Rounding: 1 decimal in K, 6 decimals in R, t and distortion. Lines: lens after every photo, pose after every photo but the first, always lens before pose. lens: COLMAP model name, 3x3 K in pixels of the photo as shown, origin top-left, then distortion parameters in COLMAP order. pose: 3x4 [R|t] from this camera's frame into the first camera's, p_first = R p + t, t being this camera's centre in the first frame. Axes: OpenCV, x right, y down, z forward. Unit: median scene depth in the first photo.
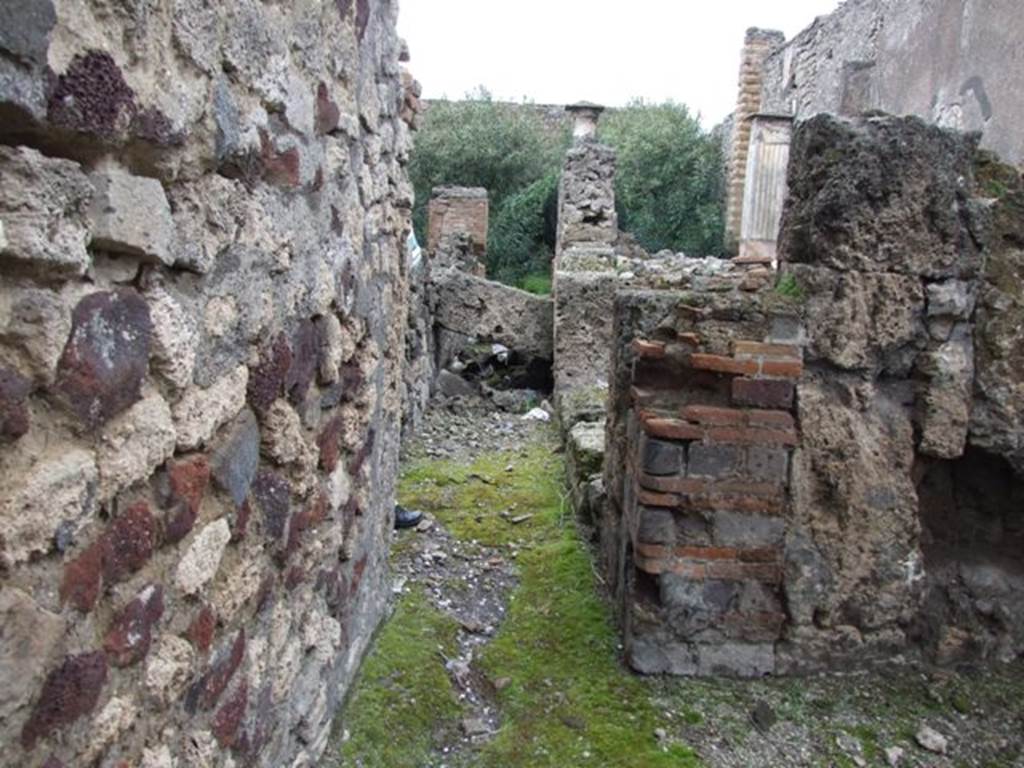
lens RADIAL K [[806.1, 0, 522.7], [0, 806.1, 374.8], [0, 0, 1]] dist [-0.056008, 0.049788]
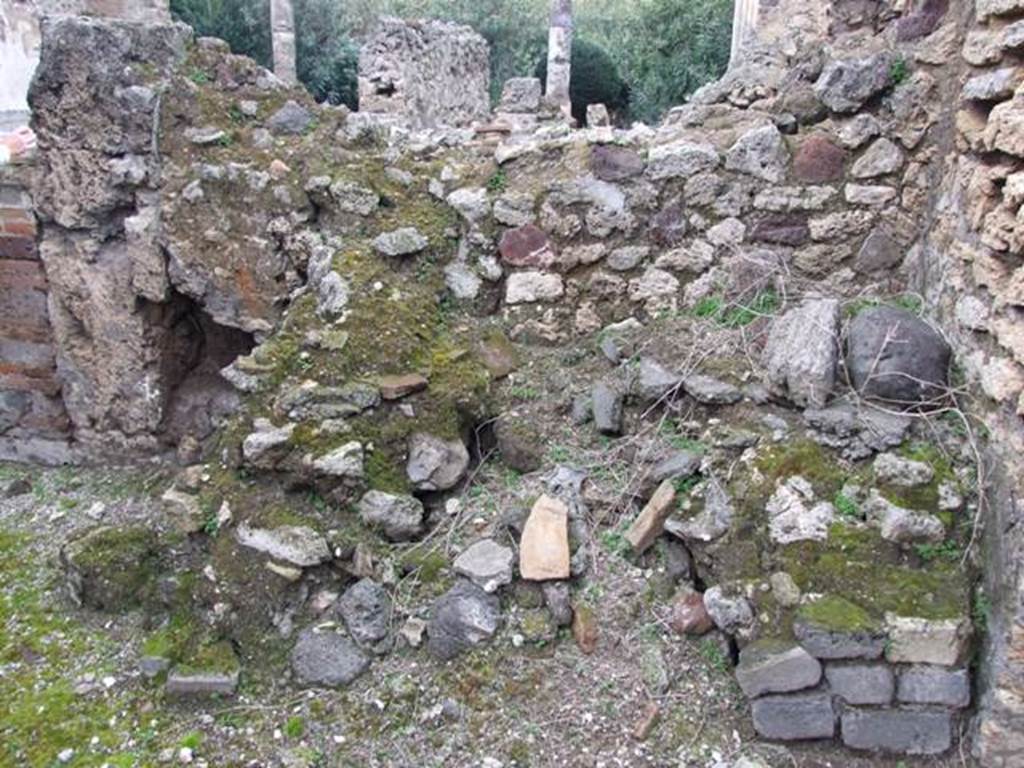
lens RADIAL K [[806.1, 0, 521.1], [0, 806.1, 363.7], [0, 0, 1]] dist [-0.056008, 0.049788]
pose [[0.985287, 0.036486, -0.166967, 1.266161], [-0.011598, 0.988968, 0.147674, 0.009764], [0.170513, -0.143565, 0.974841, -0.127140]]
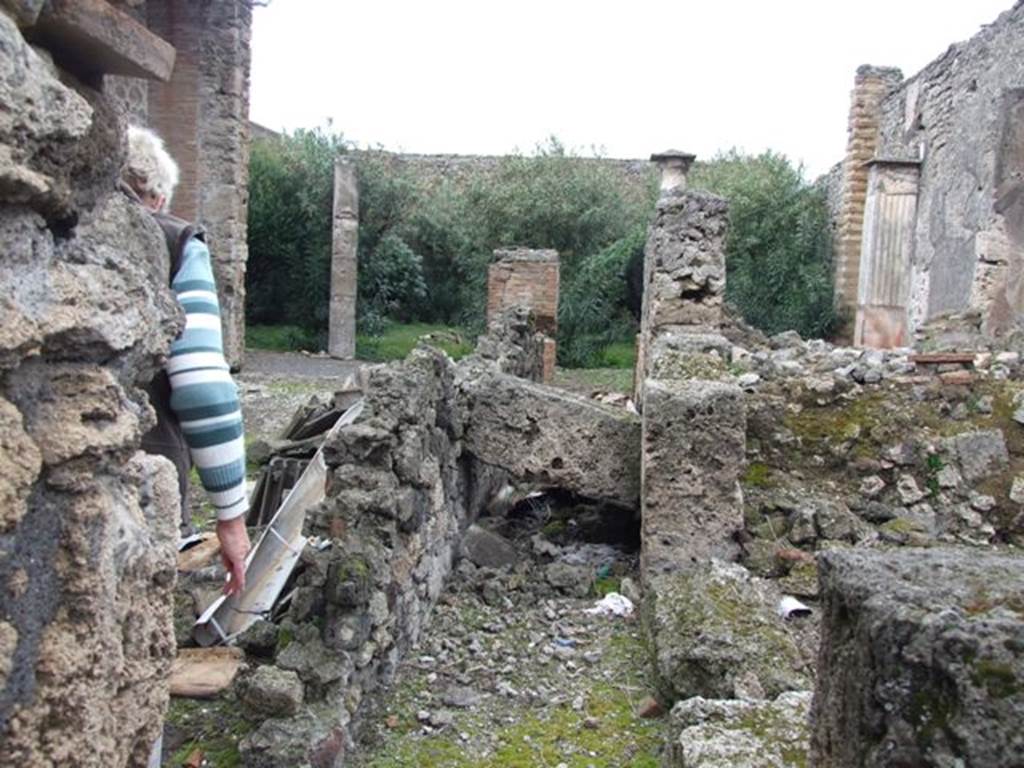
lens RADIAL K [[806.1, 0, 519.9], [0, 806.1, 371.3], [0, 0, 1]] dist [-0.056008, 0.049788]
pose [[0.994592, 0.005945, -0.103687, 0.018766], [-0.013639, 0.997191, -0.073653, -0.196676], [0.102957, 0.074669, 0.991879, 0.784471]]
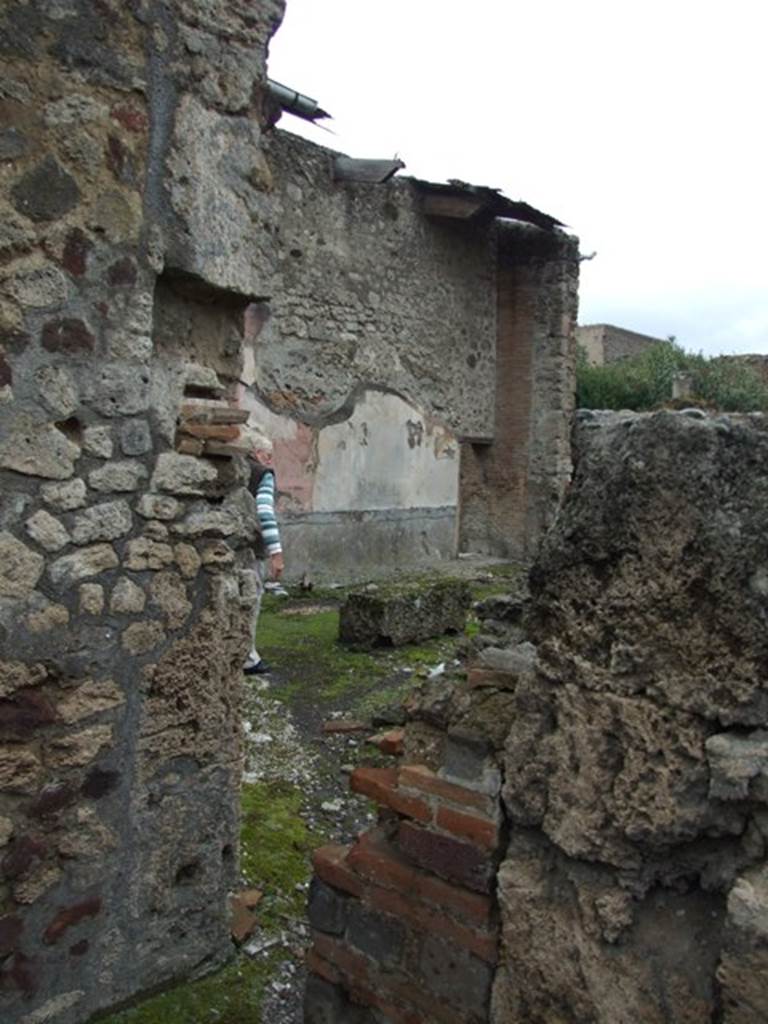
lens RADIAL K [[742.2, 0, 410.3], [0, 742.2, 518.2], [0, 0, 1]] dist [-0.014436, 0.000018]
pose [[0.776620, 0.011155, -0.629871, 0.612827], [-0.102364, 0.988790, -0.108702, -0.166498], [0.621597, 0.148896, 0.769056, 0.472662]]
